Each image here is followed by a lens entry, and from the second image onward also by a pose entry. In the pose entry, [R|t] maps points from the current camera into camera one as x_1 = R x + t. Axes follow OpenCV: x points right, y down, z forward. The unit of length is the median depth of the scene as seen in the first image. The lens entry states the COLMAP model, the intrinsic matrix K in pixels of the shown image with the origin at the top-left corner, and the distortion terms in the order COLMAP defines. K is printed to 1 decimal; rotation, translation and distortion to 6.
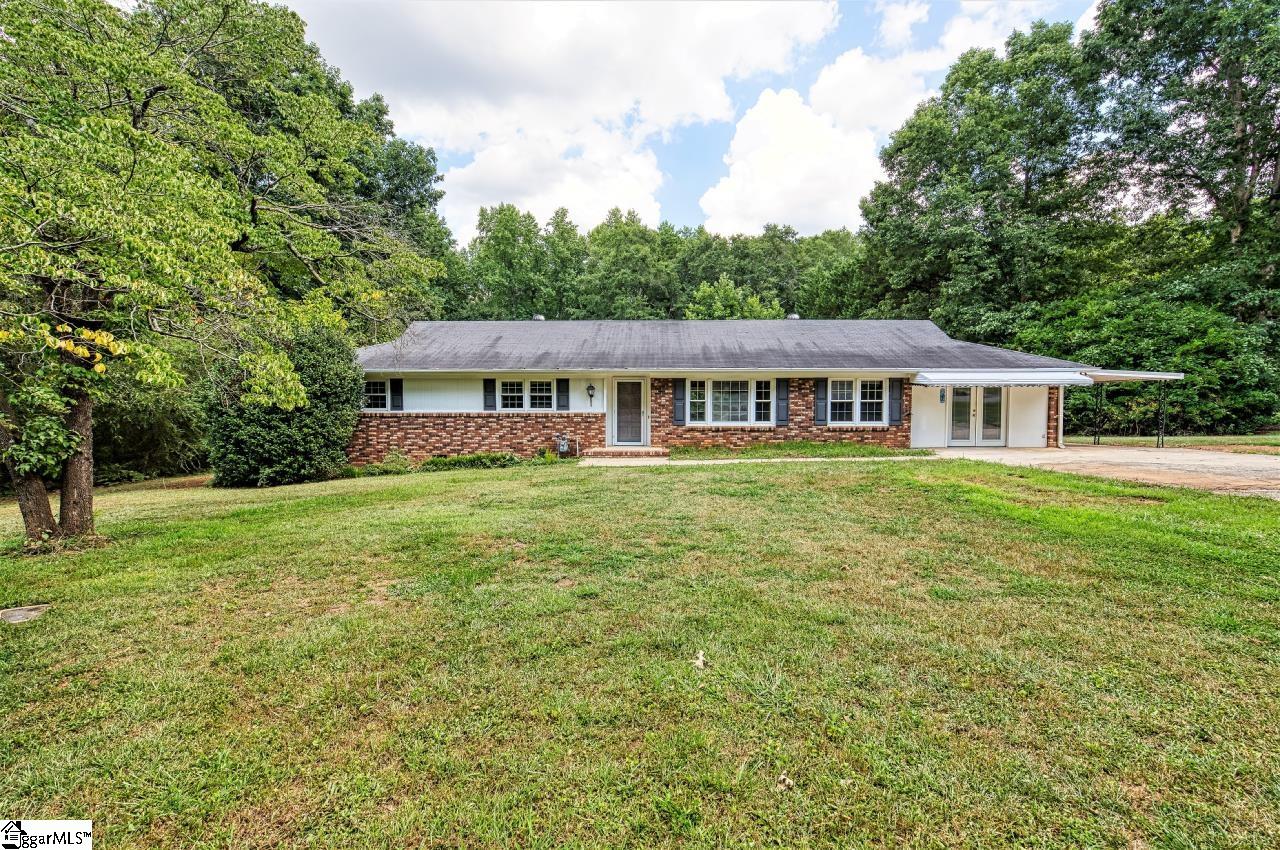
lens RADIAL K [[563.7, 0, 640.3], [0, 563.7, 425.9], [0, 0, 1]] dist [0.000526, -0.000101]
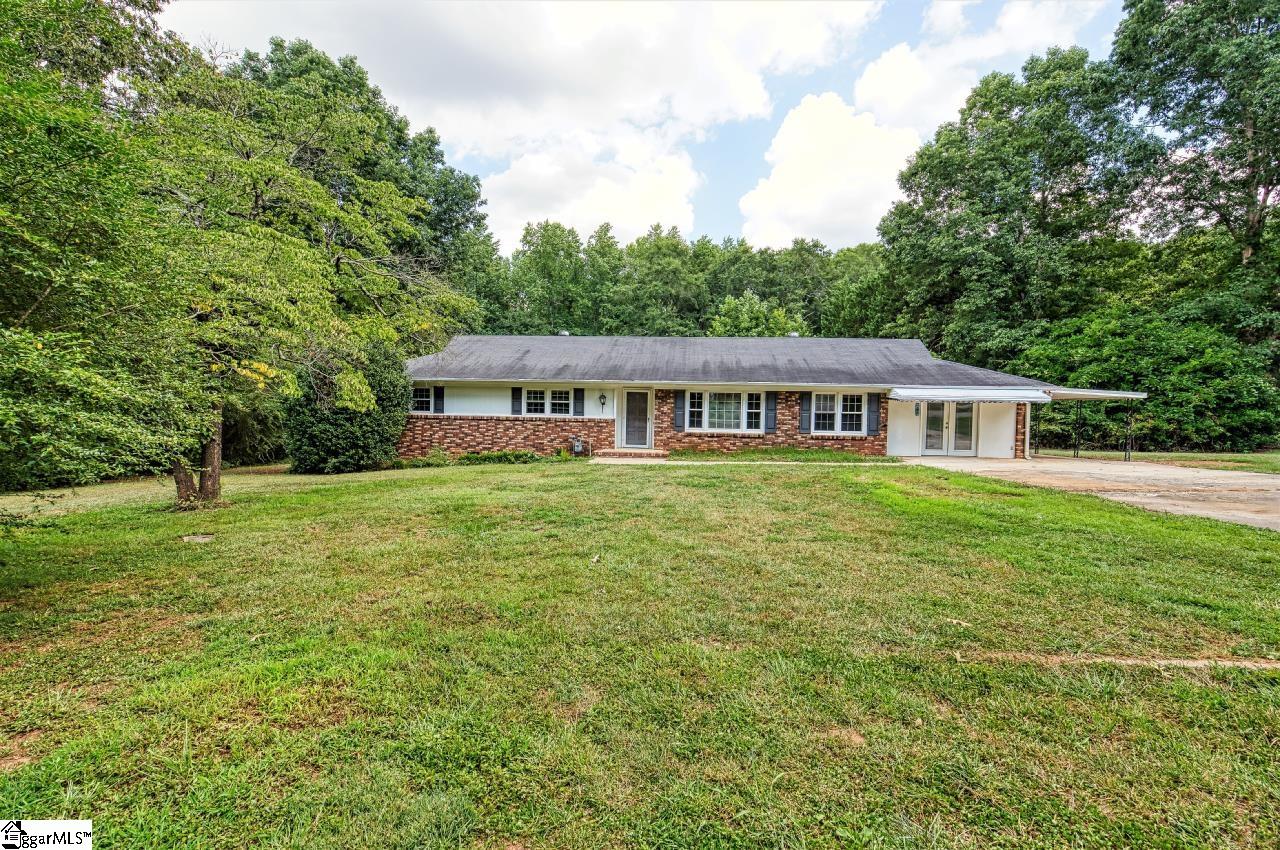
lens RADIAL K [[563.7, 0, 639.4], [0, 563.7, 424.8], [0, 0, 1]] dist [0.000526, -0.000101]
pose [[0.997404, 0.020683, -0.068972, 0.052883], [-0.021586, 0.999690, -0.012373, 0.001921], [0.068694, 0.013830, 0.997542, -0.113546]]
